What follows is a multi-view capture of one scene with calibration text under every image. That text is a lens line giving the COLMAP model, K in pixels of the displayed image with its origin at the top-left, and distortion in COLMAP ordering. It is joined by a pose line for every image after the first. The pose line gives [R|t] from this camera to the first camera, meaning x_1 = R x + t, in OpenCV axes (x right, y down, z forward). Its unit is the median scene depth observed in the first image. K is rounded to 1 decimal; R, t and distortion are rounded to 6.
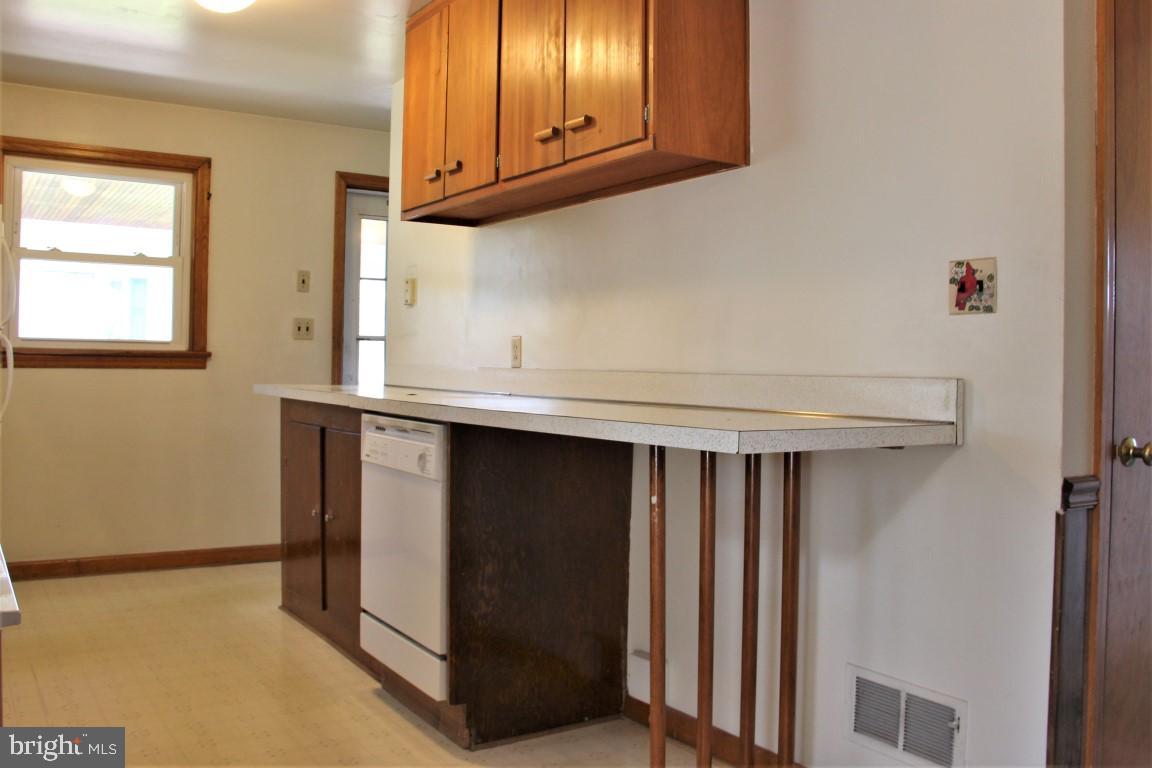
lens RADIAL K [[1022.2, 0, 576.0], [0, 1022.2, 384.0], [0, 0, 1]] dist [-0.189786, 0.132751]
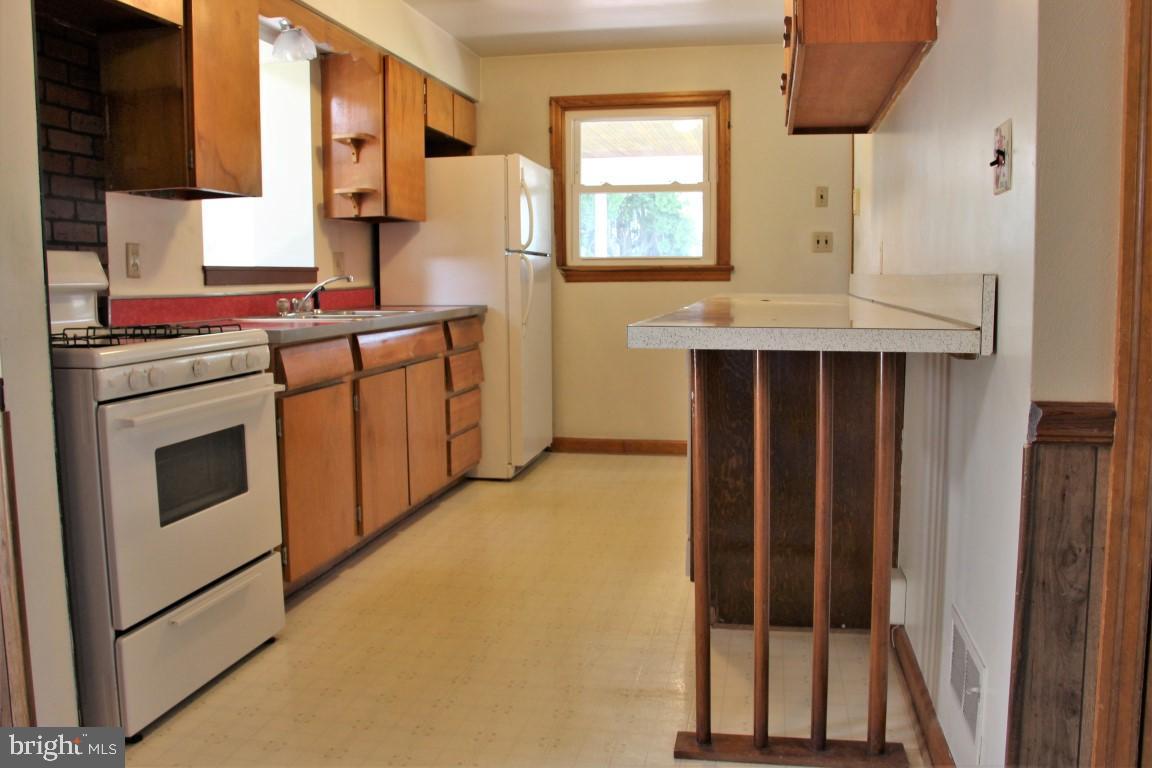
lens RADIAL K [[1022.2, 0, 576.0], [0, 1022.2, 384.0], [0, 0, 1]] dist [-0.189786, 0.132751]
pose [[0.689466, 0.053655, -0.722328, 0.339814], [0.006000, 0.996795, 0.079769, 0.008140], [0.724293, -0.059332, 0.686935, 0.088782]]
